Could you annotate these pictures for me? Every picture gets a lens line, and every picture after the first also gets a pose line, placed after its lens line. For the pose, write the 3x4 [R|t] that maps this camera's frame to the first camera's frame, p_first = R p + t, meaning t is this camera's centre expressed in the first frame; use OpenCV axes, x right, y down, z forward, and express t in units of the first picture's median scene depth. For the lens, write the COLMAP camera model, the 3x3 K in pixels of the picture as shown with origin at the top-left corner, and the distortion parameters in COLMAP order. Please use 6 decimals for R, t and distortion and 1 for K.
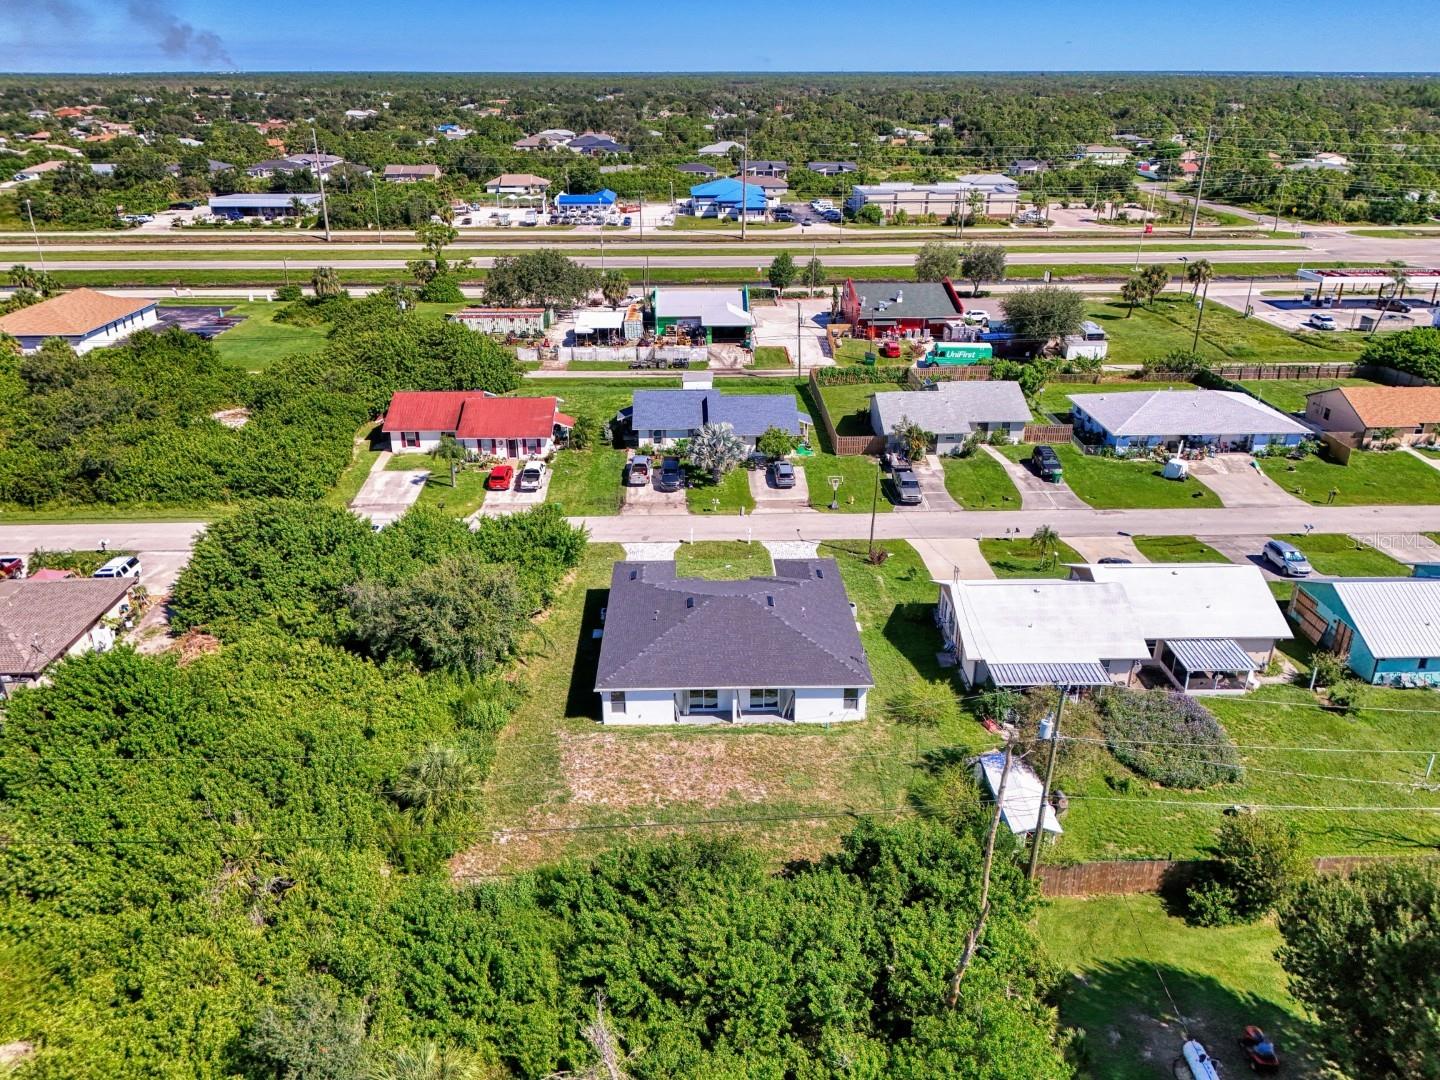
lens RADIAL K [[1070.5, 0, 732.6], [0, 1070.5, 536.7], [0, 0, 1]] dist [0.063118, -0.057126]
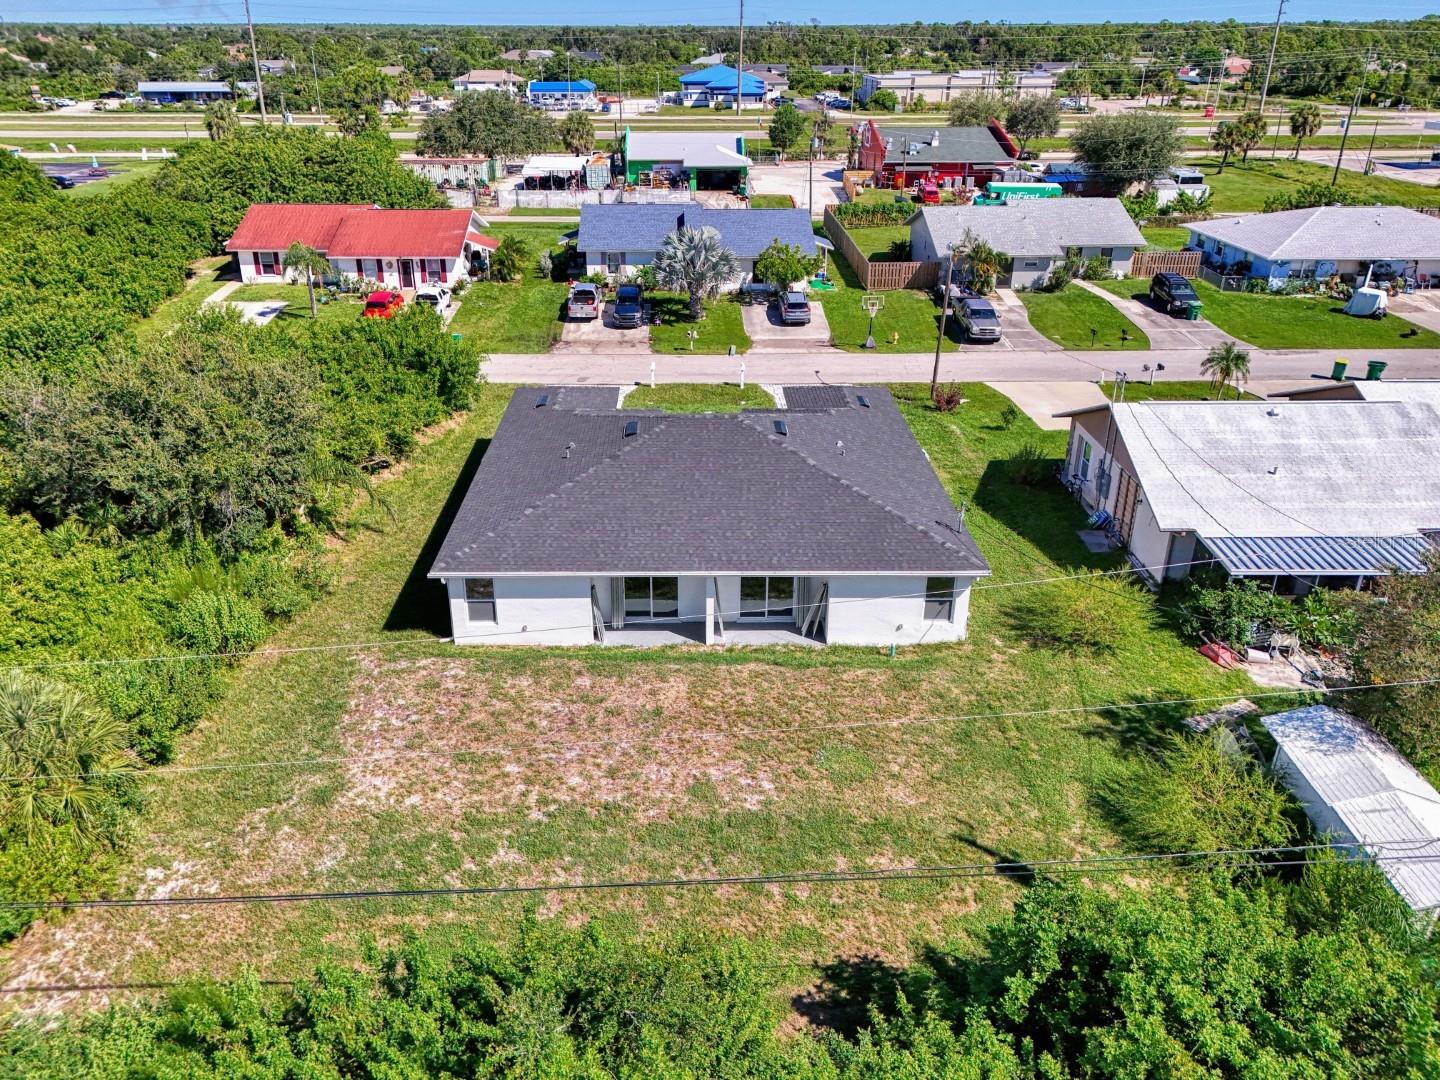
lens RADIAL K [[1070.5, 0, 698.9], [0, 1070.5, 532.1], [0, 0, 1]] dist [0.063118, -0.057126]
pose [[0.999670, 0.009088, -0.024042, 0.005279], [-0.008268, 0.999388, 0.034000, 0.064188], [0.024336, -0.033790, 0.999133, 0.305516]]
